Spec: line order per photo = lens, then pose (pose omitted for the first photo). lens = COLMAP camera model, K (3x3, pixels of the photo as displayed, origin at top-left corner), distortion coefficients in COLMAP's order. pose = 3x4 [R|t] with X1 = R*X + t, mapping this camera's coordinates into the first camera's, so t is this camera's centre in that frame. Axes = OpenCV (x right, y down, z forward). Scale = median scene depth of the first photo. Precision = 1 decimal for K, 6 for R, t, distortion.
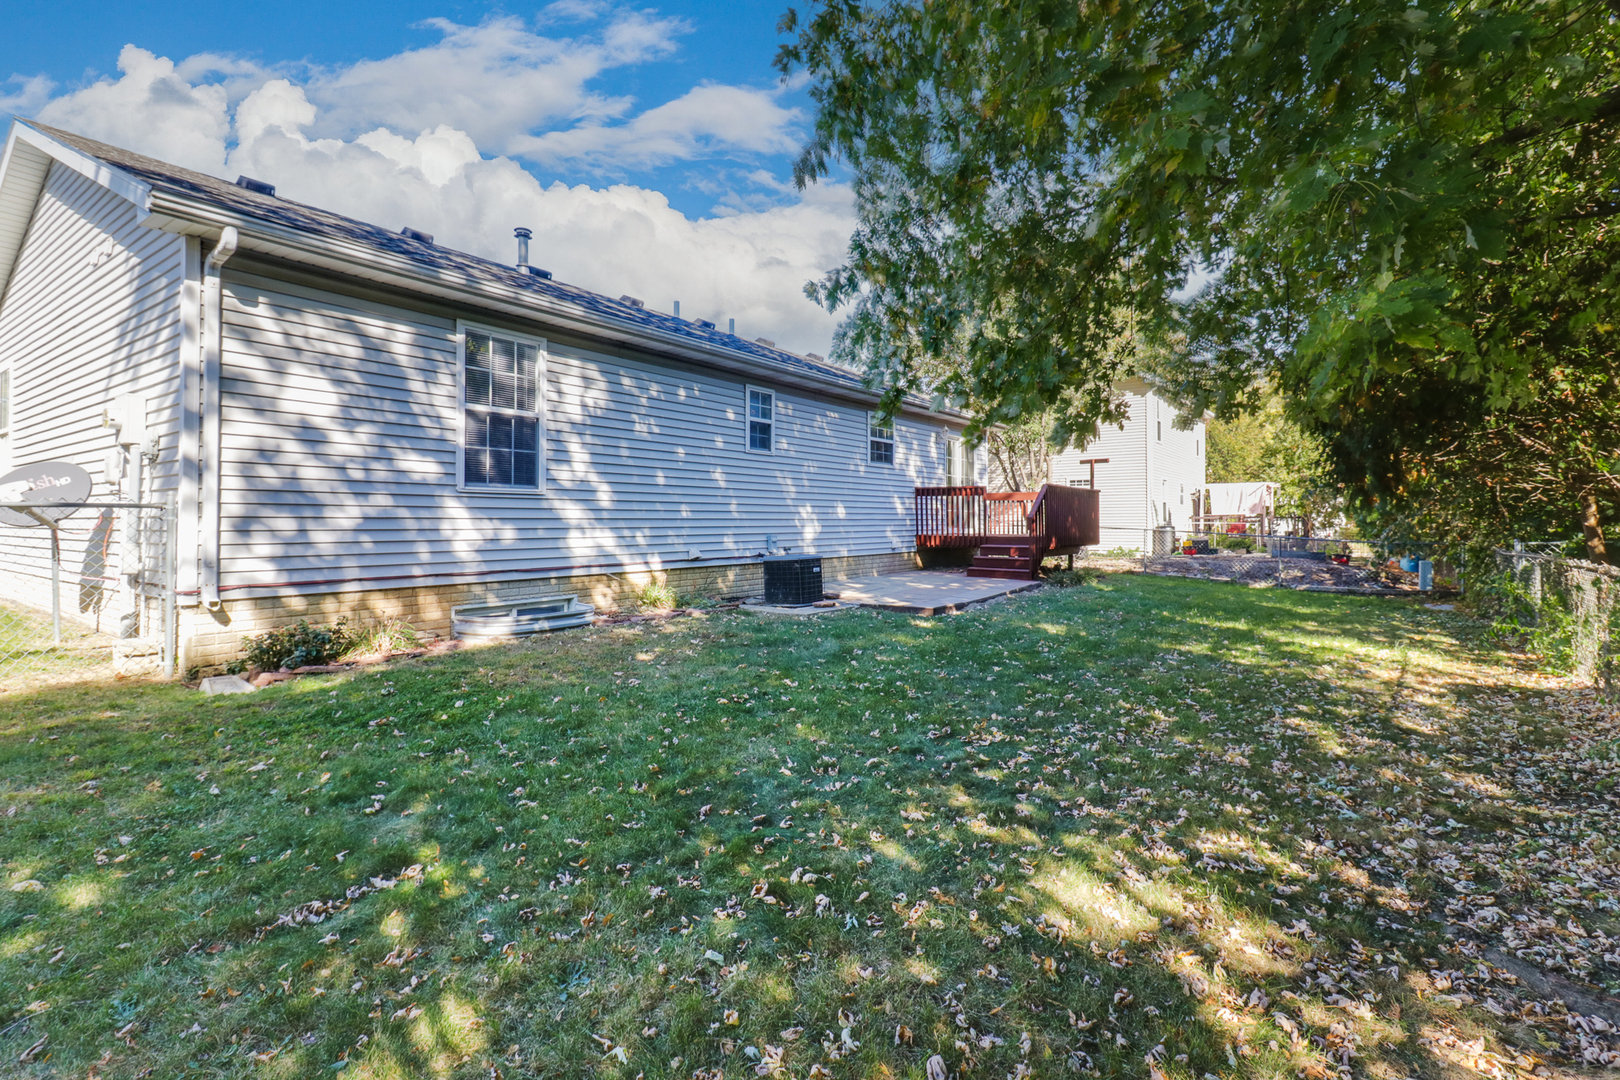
lens RADIAL K [[741.3, 0, 810.2], [0, 741.3, 516.1], [0, 0, 1]] dist [0.022478, -0.014064]
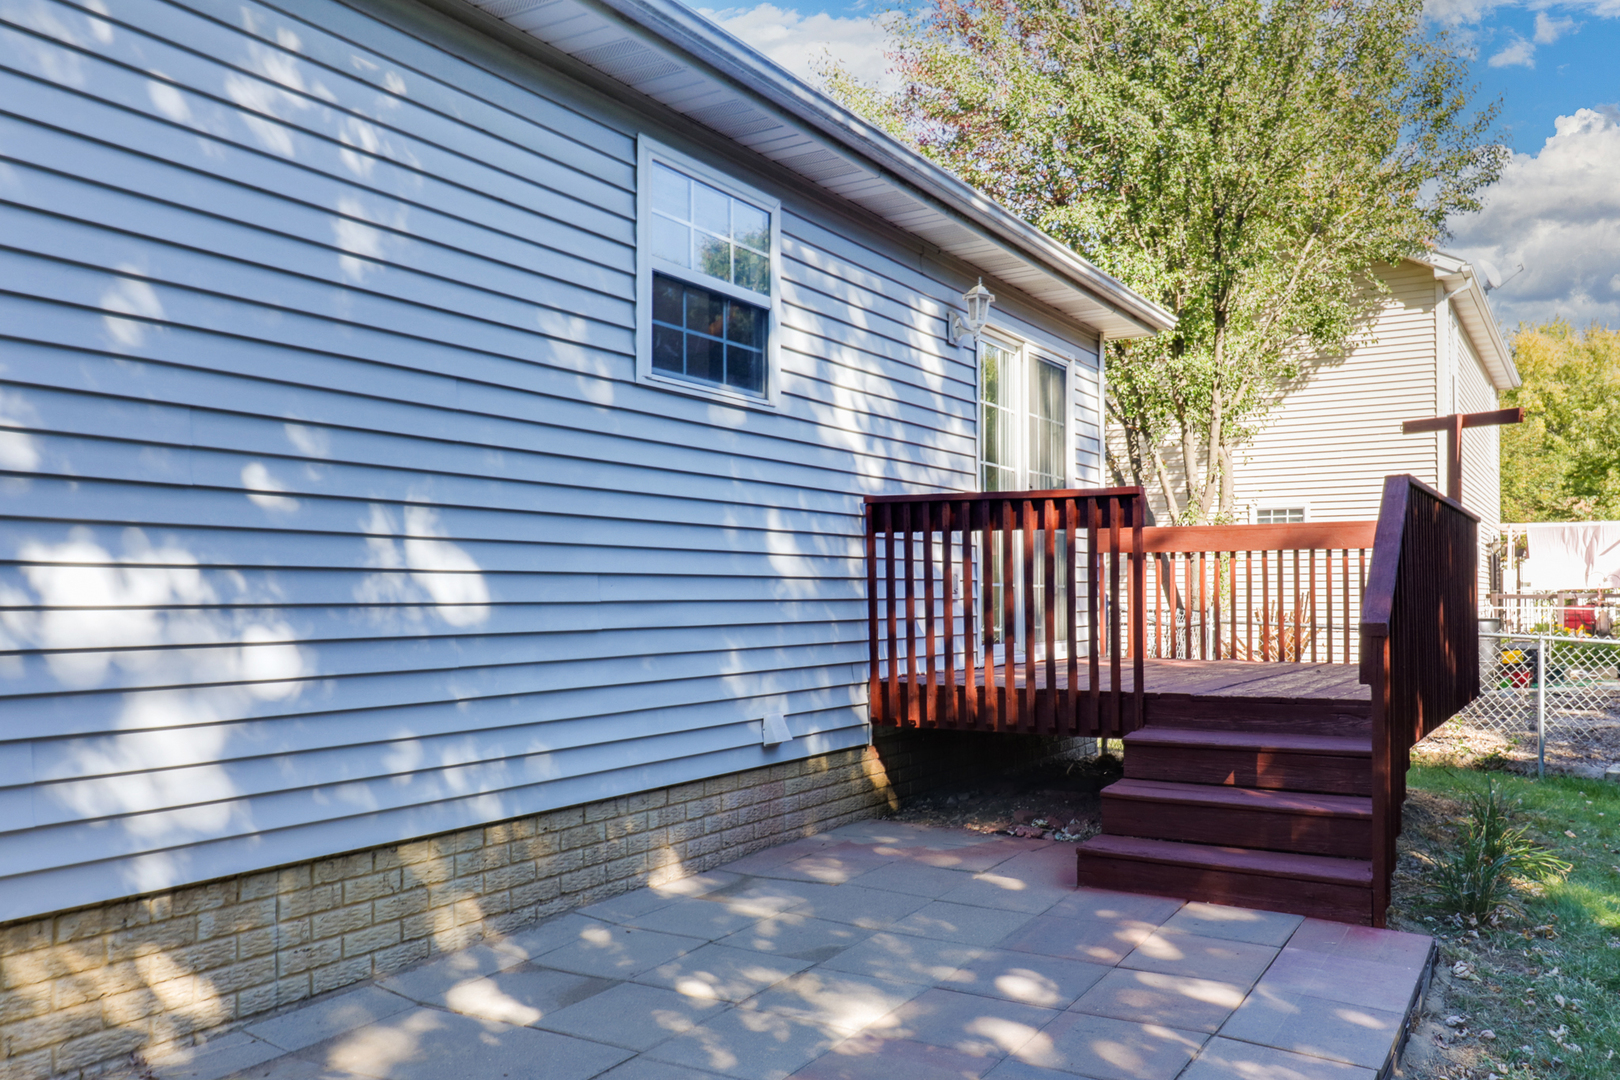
lens RADIAL K [[1257.5, 0, 810.0], [0, 1257.5, 540.0], [0, 0, 1]] dist [0.000066, 0.000184]
pose [[0.997581, 0.008143, 0.069037, 0.094001], [-0.005832, 0.999418, -0.033616, -0.008071], [-0.069271, 0.033132, 0.997048, 0.569694]]
